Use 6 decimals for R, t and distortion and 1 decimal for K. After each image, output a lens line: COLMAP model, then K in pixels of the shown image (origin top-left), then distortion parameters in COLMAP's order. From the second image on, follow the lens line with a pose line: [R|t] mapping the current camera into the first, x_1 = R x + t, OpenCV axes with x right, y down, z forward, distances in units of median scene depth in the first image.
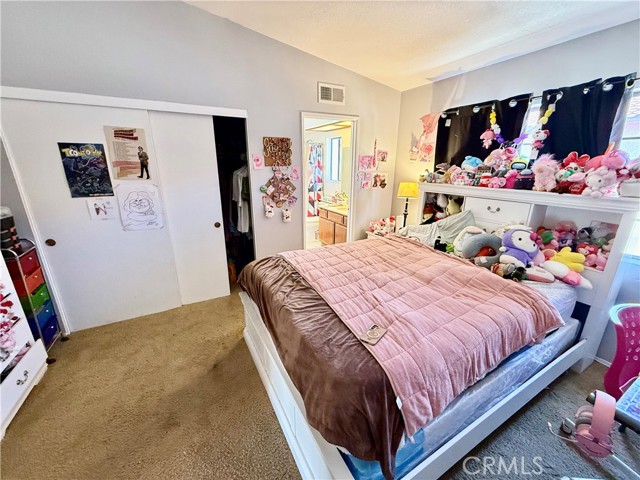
lens RADIAL K [[256.0, 0, 319.5], [0, 256.0, 239.7], [0, 0, 1]] dist [-0.001415, -0.000222]
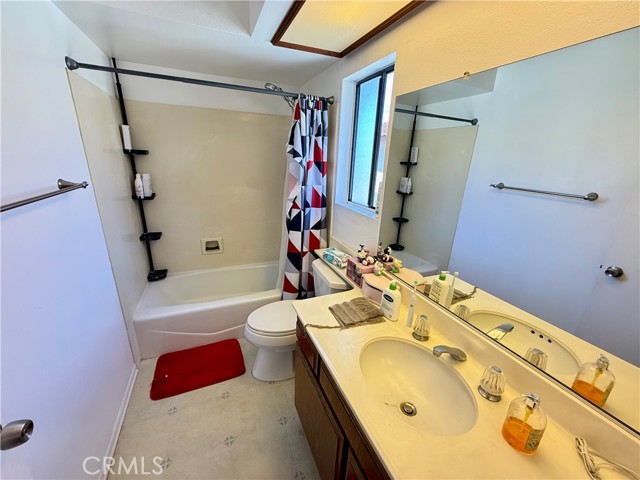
lens RADIAL K [[256.0, 0, 319.9], [0, 256.0, 238.4], [0, 0, 1]] dist [-0.001415, -0.000222]
pose [[0.994527, 0.063330, -0.083099, 0.036874], [-0.061461, 0.997800, 0.024852, -0.187865], [0.084490, -0.019609, 0.996231, 0.633562]]
